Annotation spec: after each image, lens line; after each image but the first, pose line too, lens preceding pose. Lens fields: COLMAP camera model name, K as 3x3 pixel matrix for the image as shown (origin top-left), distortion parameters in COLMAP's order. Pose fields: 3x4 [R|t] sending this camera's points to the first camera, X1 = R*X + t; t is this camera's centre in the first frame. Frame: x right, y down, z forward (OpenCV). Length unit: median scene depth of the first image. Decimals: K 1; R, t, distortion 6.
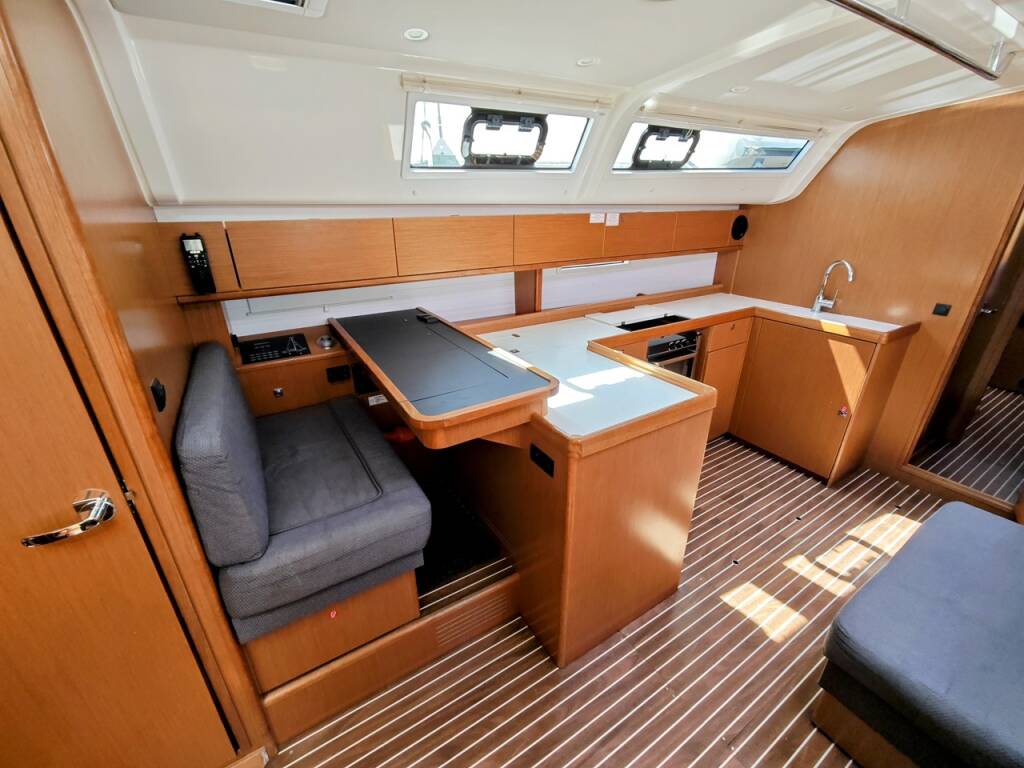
lens RADIAL K [[423.6, 0, 515.0], [0, 423.6, 384.1], [0, 0, 1]] dist [-0.009022, 0.004090]
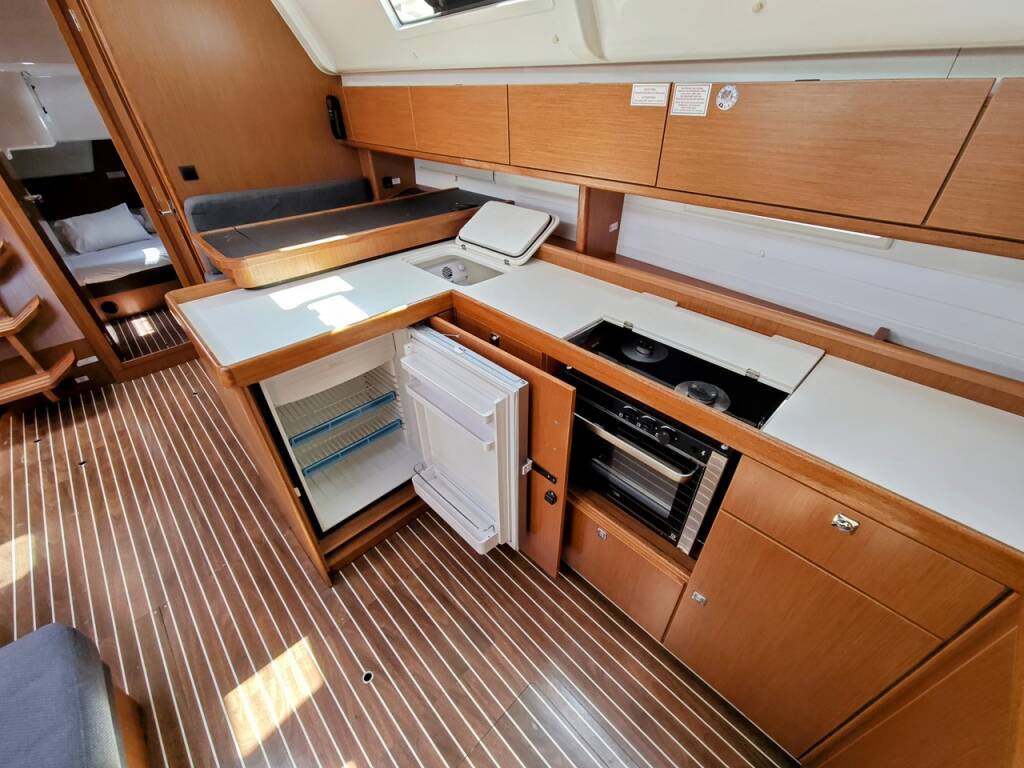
lens RADIAL K [[423.6, 0, 515.0], [0, 423.6, 384.1], [0, 0, 1]] dist [-0.009022, 0.004090]
pose [[0.214381, 0.567325, -0.795100, 0.726102], [-0.376486, 0.799121, 0.468683, -0.298264], [0.901276, 0.198867, 0.384906, 0.746166]]
